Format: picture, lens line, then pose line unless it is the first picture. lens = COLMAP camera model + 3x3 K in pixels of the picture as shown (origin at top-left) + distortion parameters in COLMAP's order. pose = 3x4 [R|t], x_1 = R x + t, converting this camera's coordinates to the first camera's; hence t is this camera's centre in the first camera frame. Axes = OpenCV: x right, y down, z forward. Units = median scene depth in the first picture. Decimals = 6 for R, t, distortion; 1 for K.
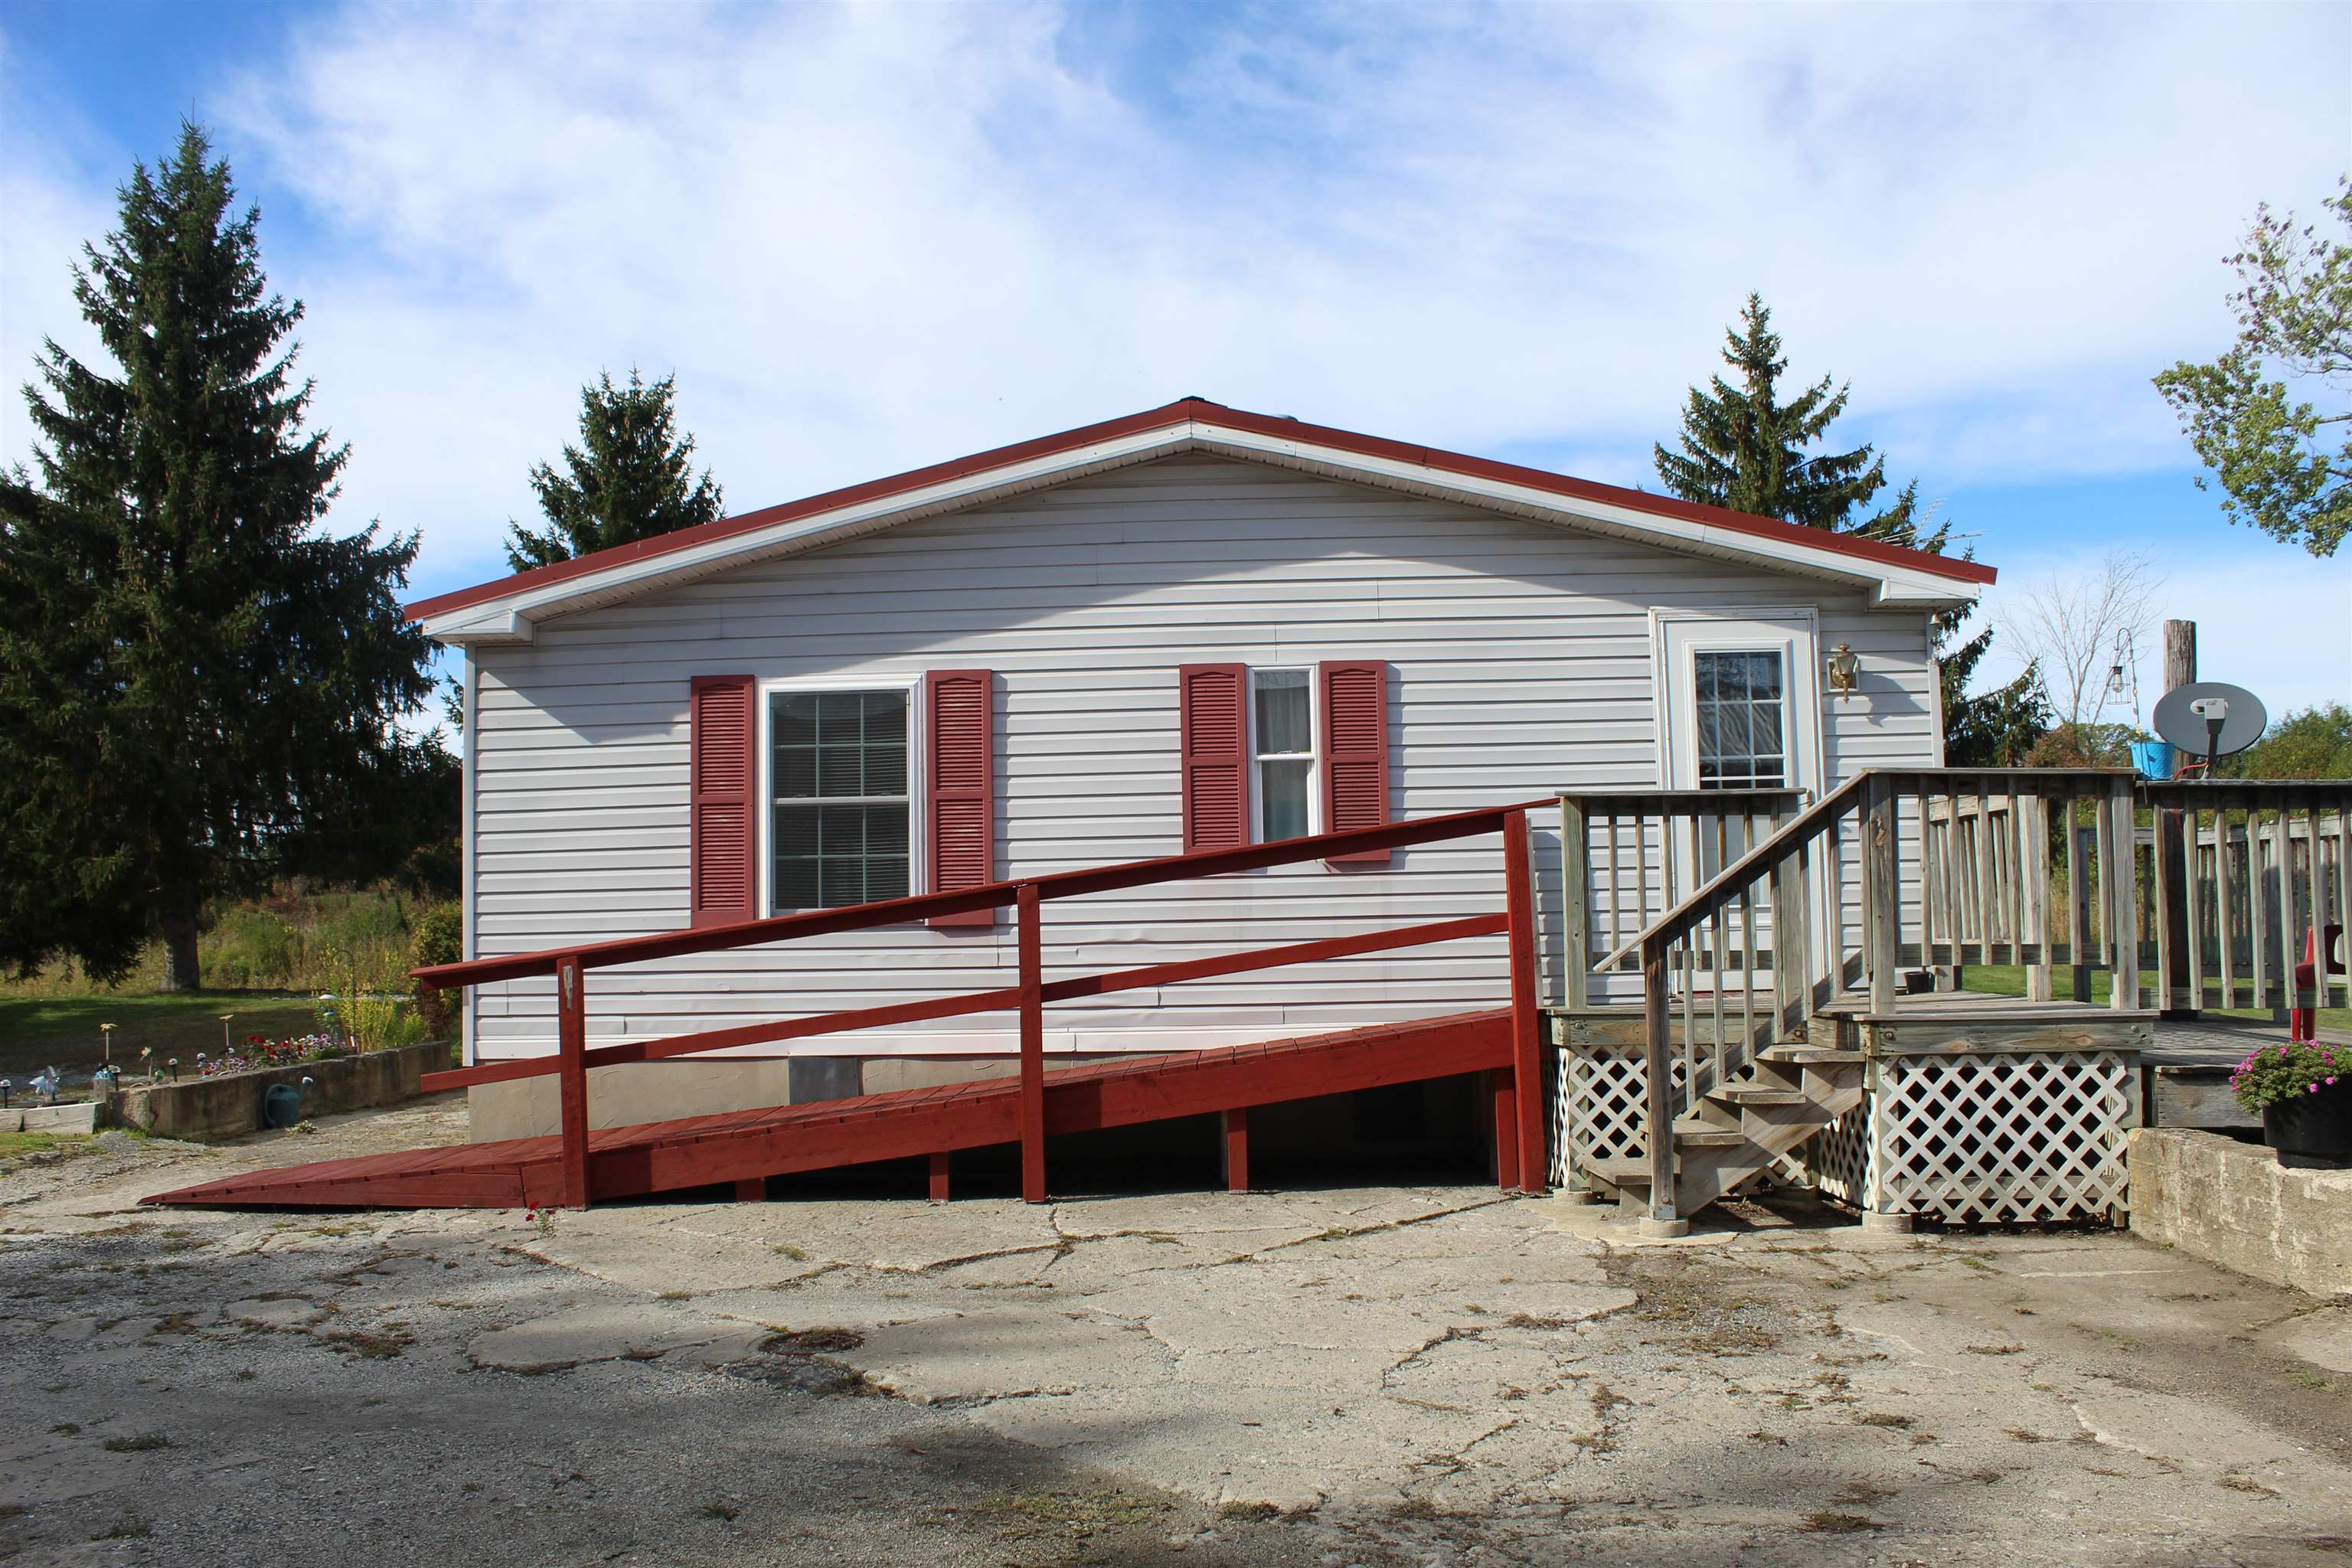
lens RADIAL K [[1945.2, 0, 1169.2], [0, 1945.2, 821.0], [0, 0, 1]] dist [-0.193457, 0.193136]
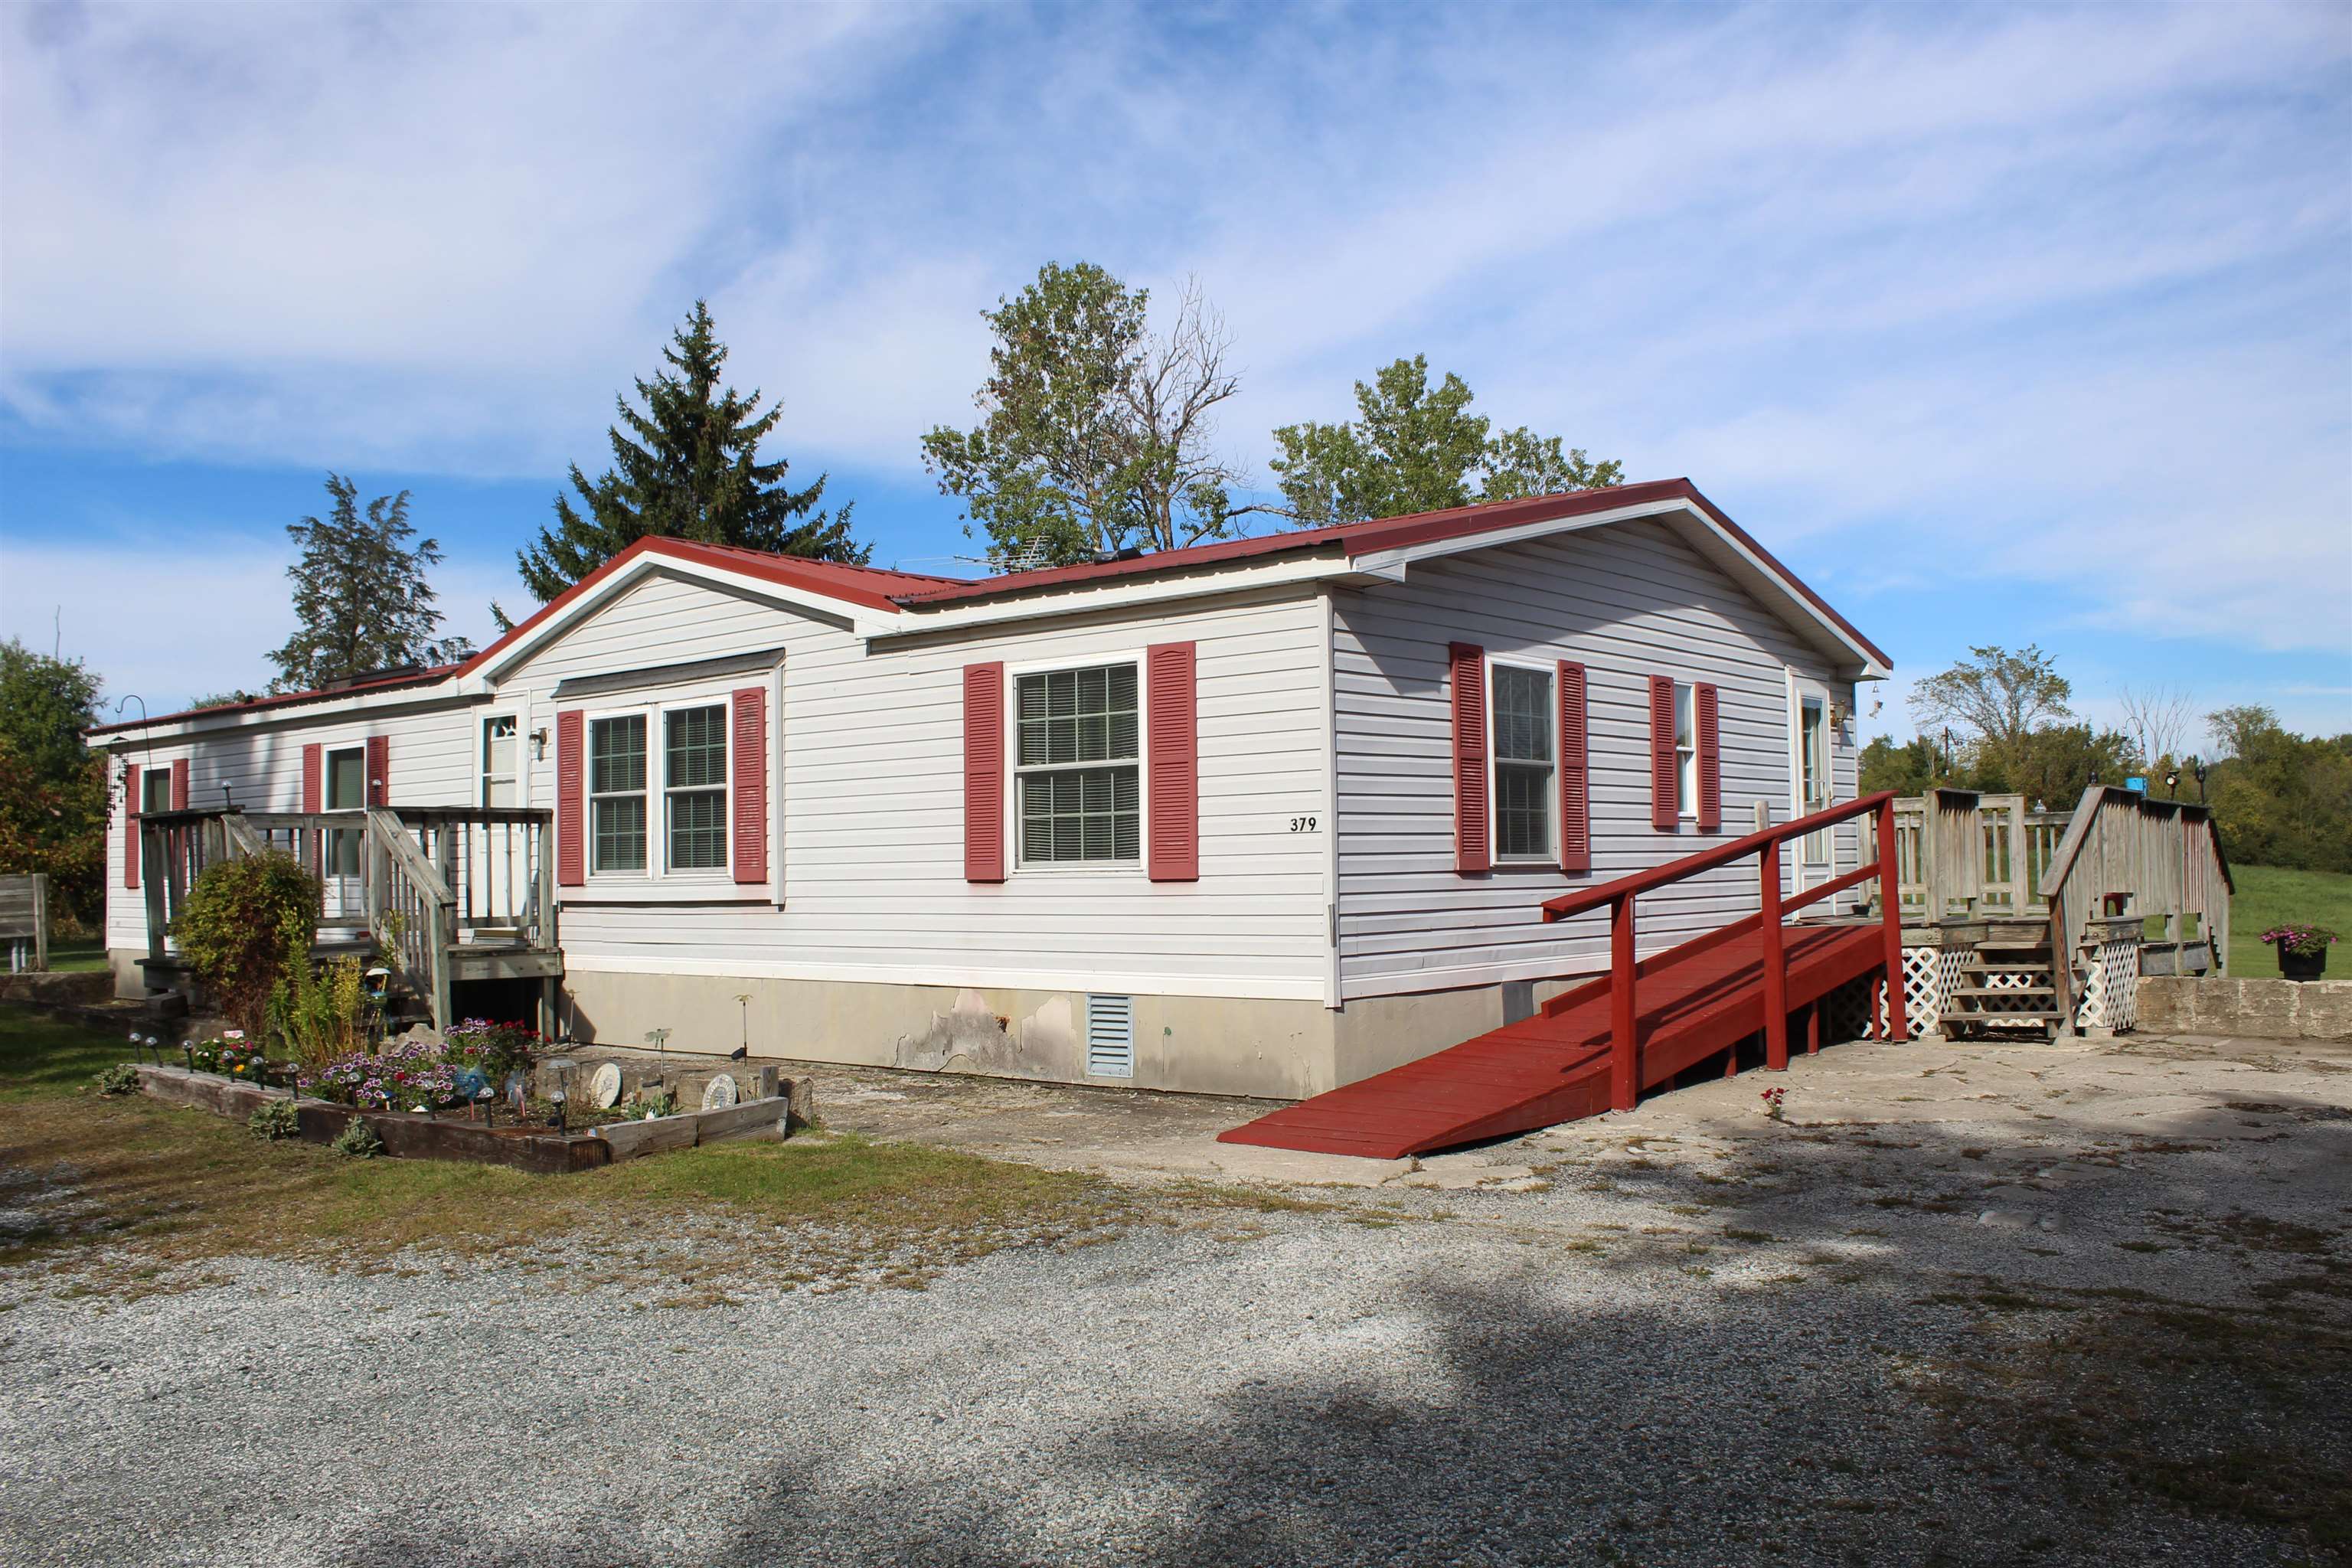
lens RADIAL K [[1945.2, 0, 1169.2], [0, 1945.2, 821.0], [0, 0, 1]] dist [-0.193457, 0.193136]
pose [[0.624595, 0.031625, 0.780308, -1.216812], [-0.037689, 0.999236, -0.010331, 0.045248], [-0.780039, -0.022956, 0.625310, 0.432506]]
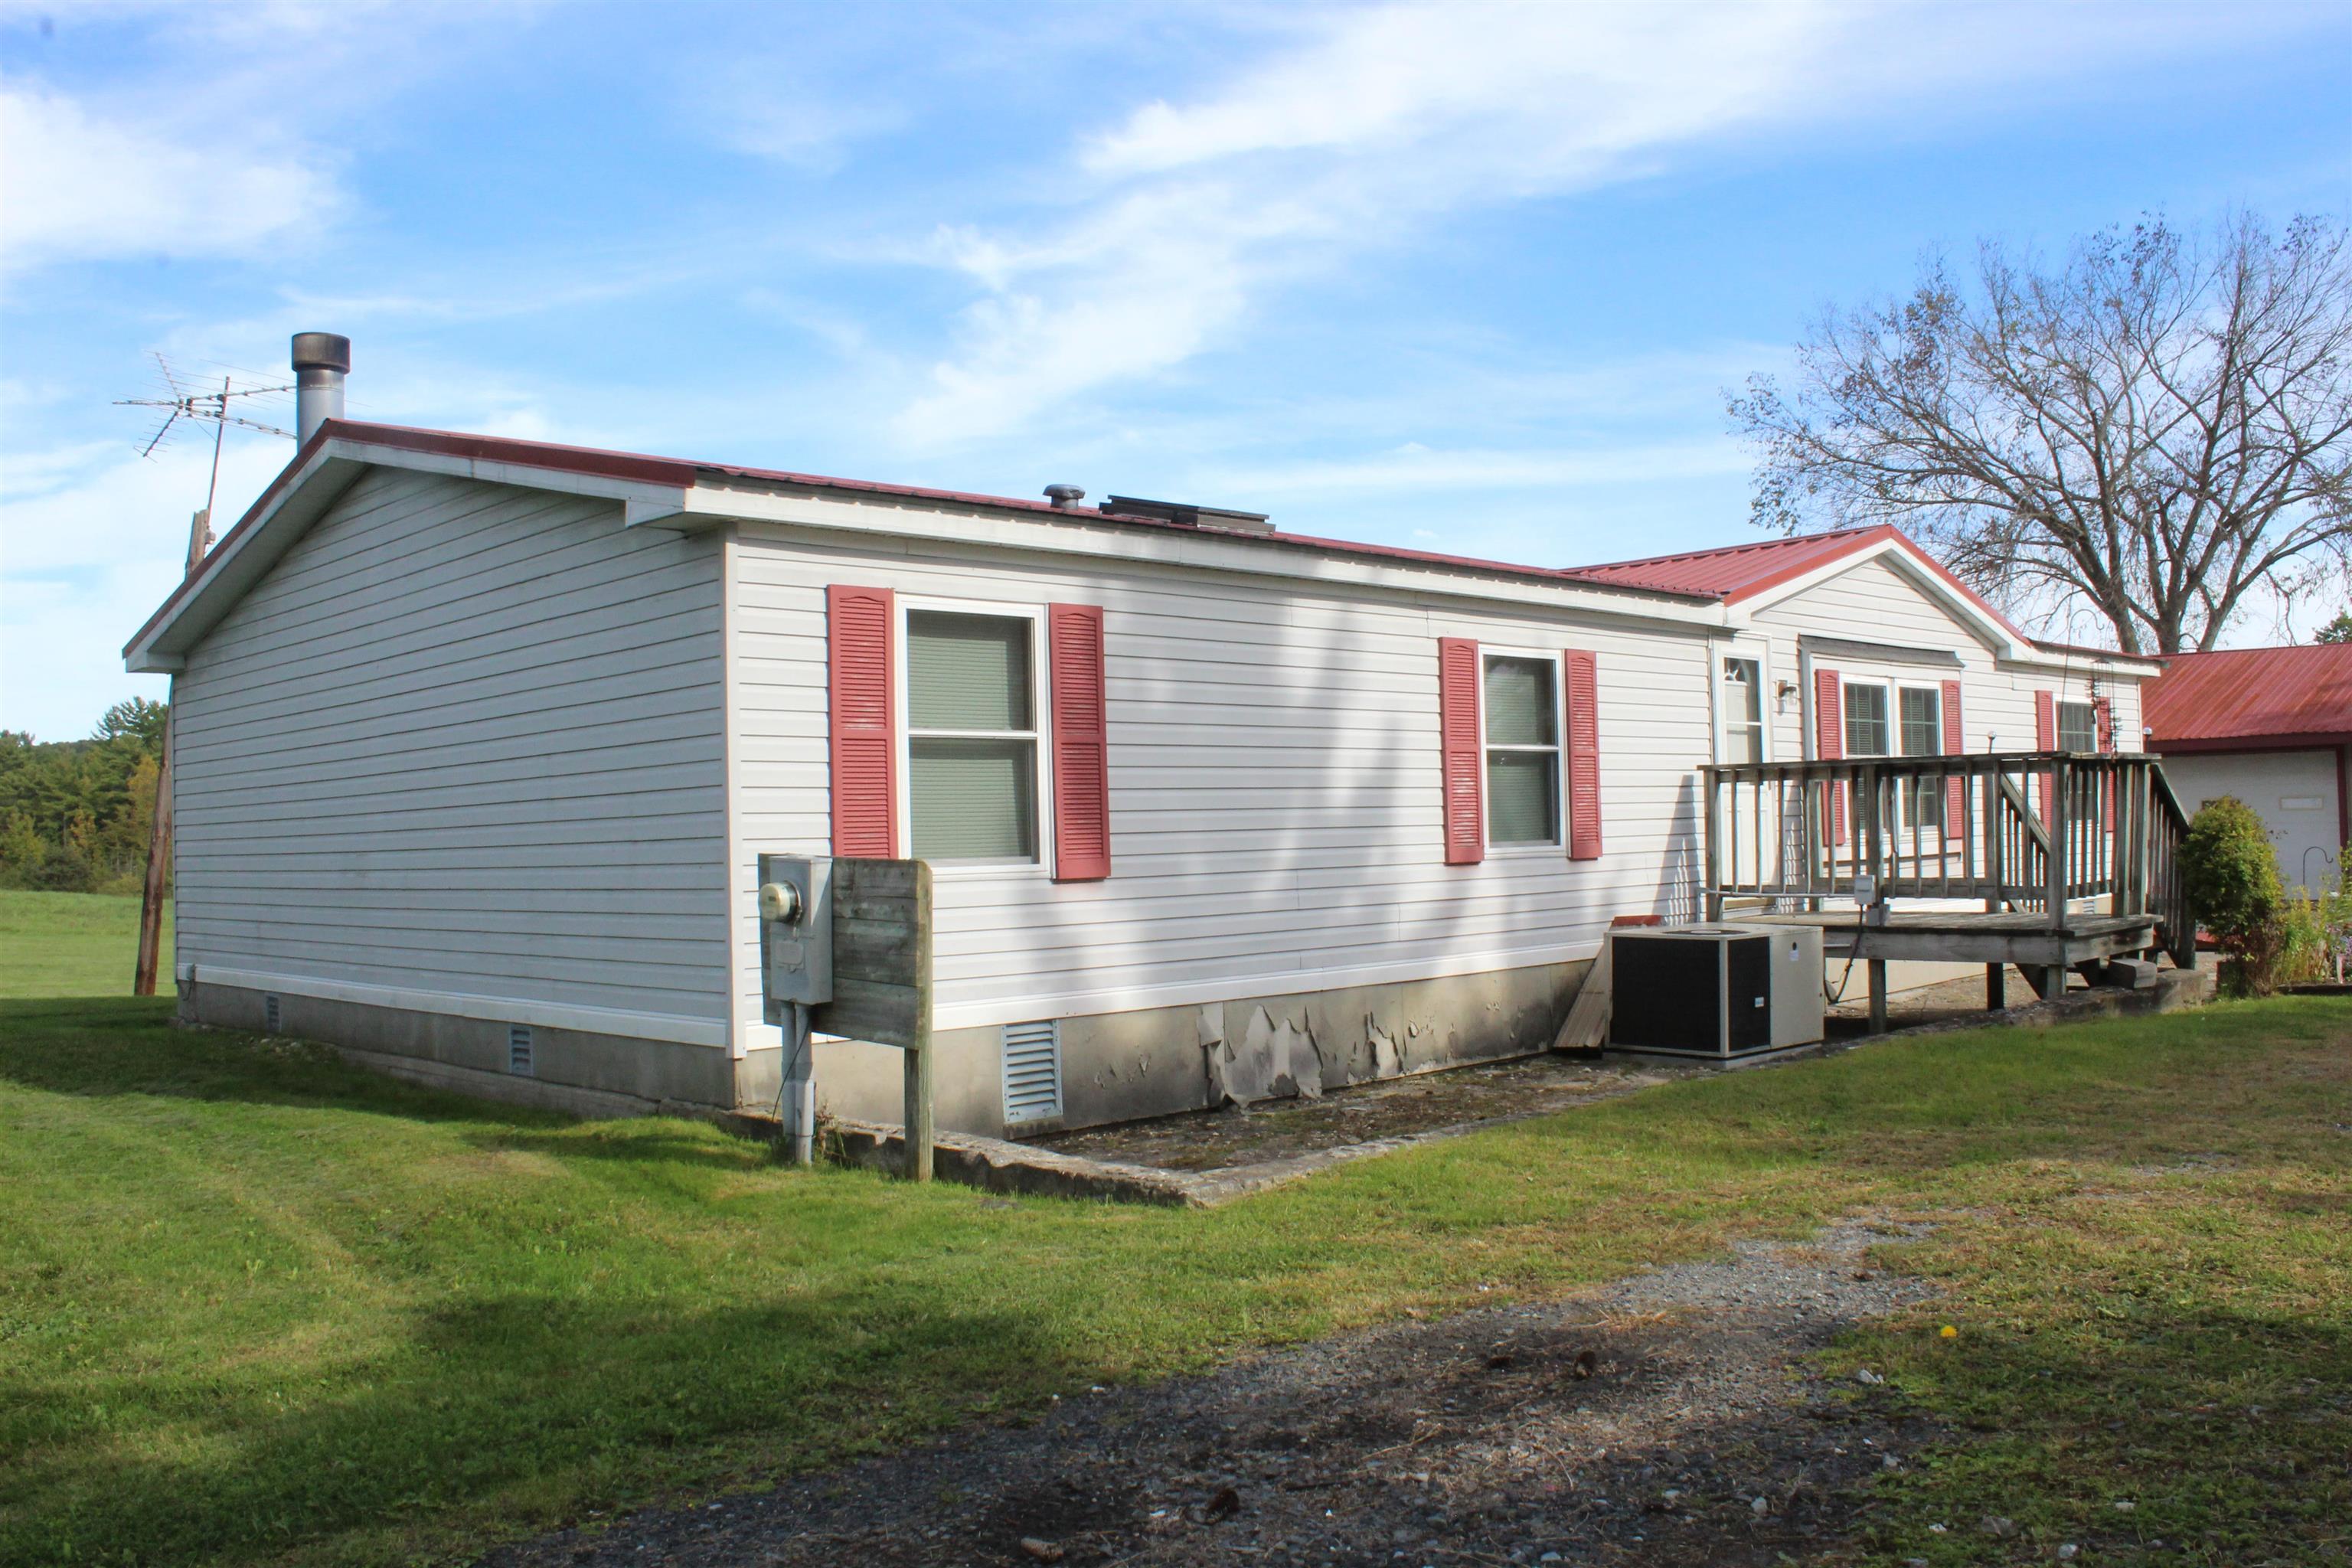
lens RADIAL K [[1945.2, 0, 1169.2], [0, 1945.2, 821.0], [0, 0, 1]] dist [-0.193457, 0.193136]
pose [[-0.676164, 0.038901, 0.735723, -1.076830], [-0.002669, 0.998469, -0.055246, 0.156576], [-0.736746, -0.039319, -0.675025, 3.028142]]
